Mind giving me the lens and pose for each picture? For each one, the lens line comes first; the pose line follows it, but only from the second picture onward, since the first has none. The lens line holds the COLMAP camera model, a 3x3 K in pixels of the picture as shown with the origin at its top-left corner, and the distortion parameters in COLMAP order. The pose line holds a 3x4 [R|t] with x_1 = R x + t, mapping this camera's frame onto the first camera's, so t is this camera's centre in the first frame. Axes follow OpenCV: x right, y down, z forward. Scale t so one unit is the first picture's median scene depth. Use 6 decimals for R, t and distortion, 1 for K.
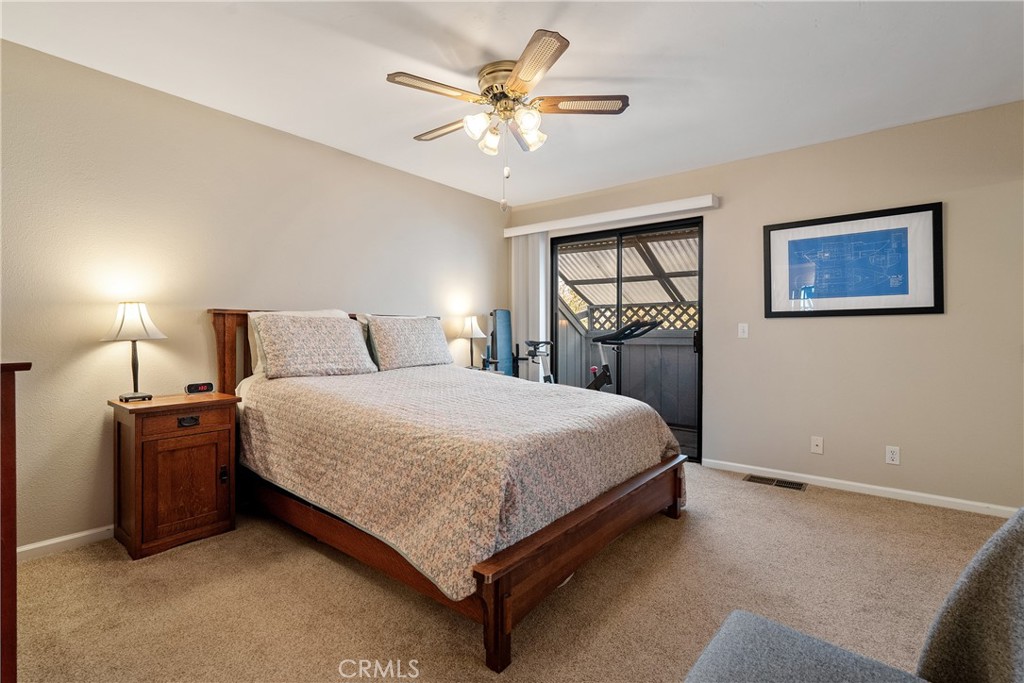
lens RADIAL K [[461.7, 0, 510.7], [0, 461.7, 337.3], [0, 0, 1]] dist [0.000752, 0.000373]
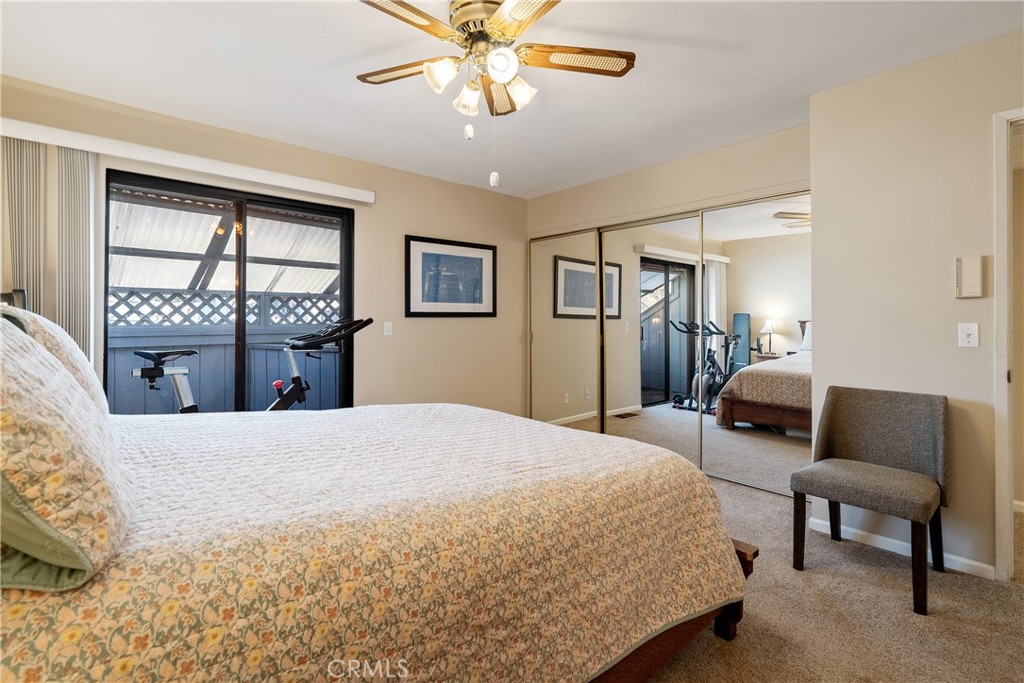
lens RADIAL K [[469.1, 0, 512.9], [0, 469.1, 320.8], [0, 0, 1]] dist [-0.009159, -0.000168]
pose [[0.191721, 0.000776, 0.981449, -0.516771], [0.009985, 0.999946, -0.002741, -0.027970], [-0.981399, 0.010325, 0.191703, 0.535970]]
